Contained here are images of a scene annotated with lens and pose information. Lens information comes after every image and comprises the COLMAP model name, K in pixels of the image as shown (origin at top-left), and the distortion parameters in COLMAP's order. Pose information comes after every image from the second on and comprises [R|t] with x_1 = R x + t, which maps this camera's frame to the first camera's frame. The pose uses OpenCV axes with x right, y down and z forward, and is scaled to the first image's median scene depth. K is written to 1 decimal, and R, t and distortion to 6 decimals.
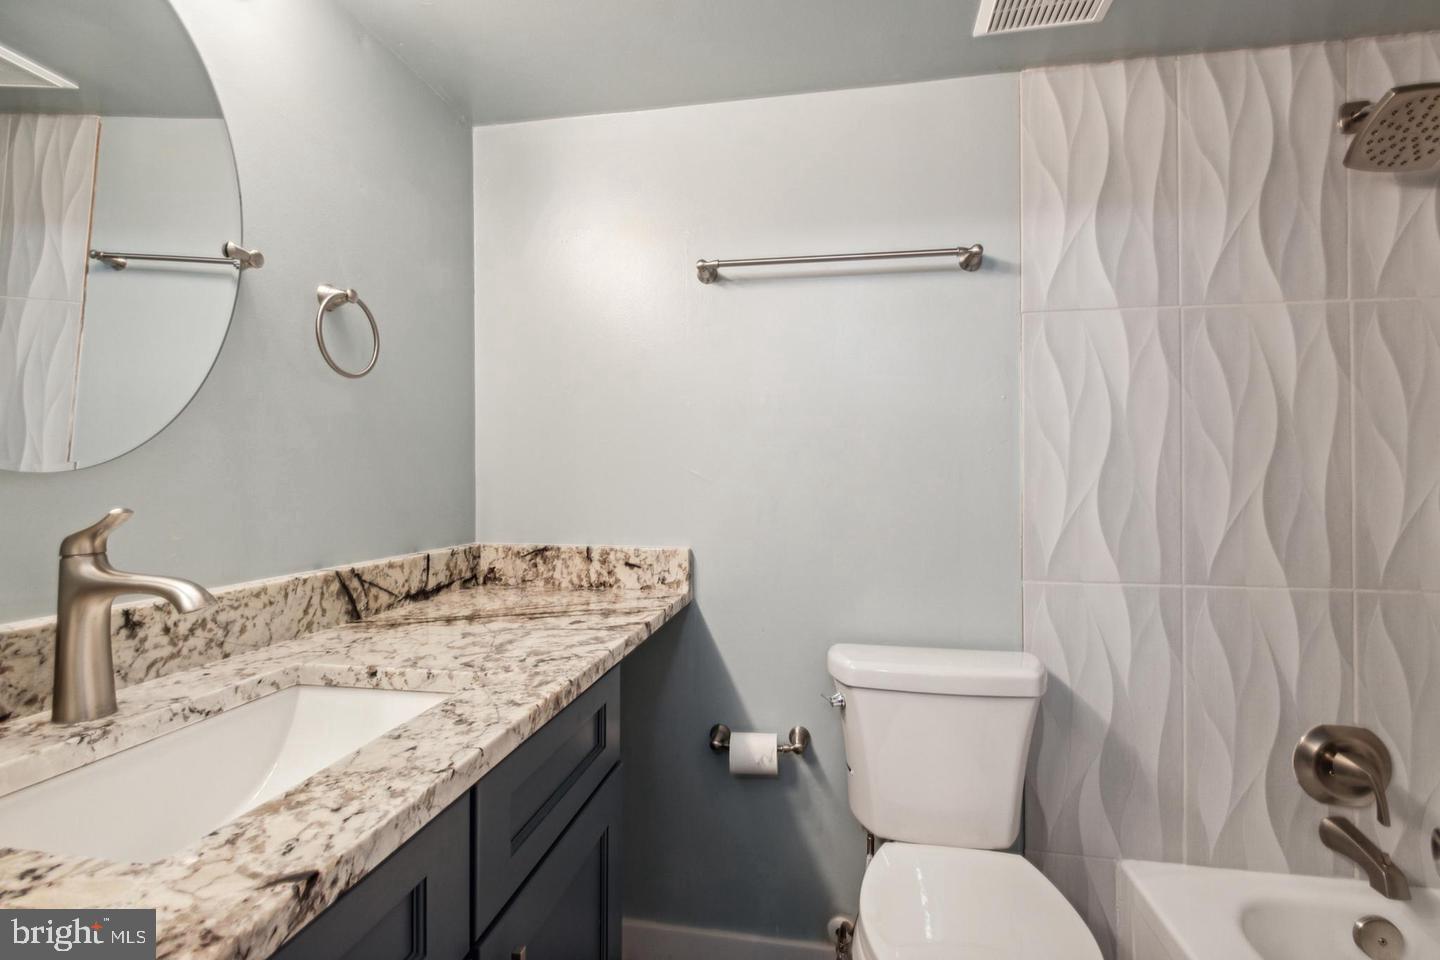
lens RADIAL K [[643.3, 0, 715.2], [0, 643.3, 507.6], [0, 0, 1]] dist [0.003998, -0.004818]
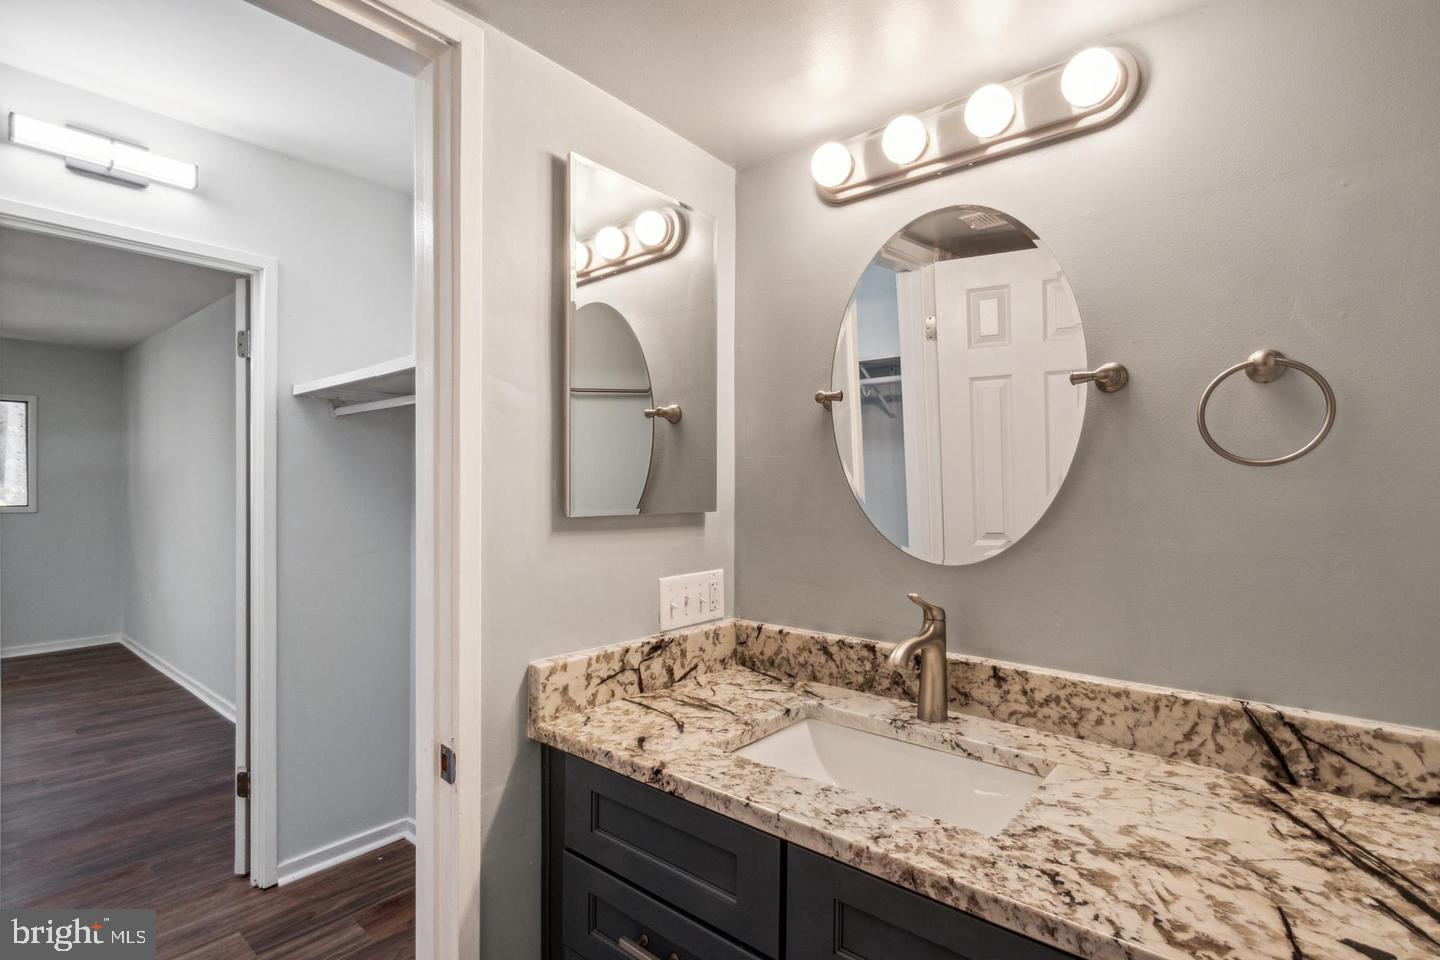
lens RADIAL K [[643.3, 0, 715.2], [0, 643.3, 507.6], [0, 0, 1]] dist [0.003998, -0.004818]
pose [[-0.471369, 0.006219, -0.881914, 0.534767], [-0.052110, 0.998032, 0.034890, -0.177491], [0.880395, 0.062402, -0.470117, 0.946498]]
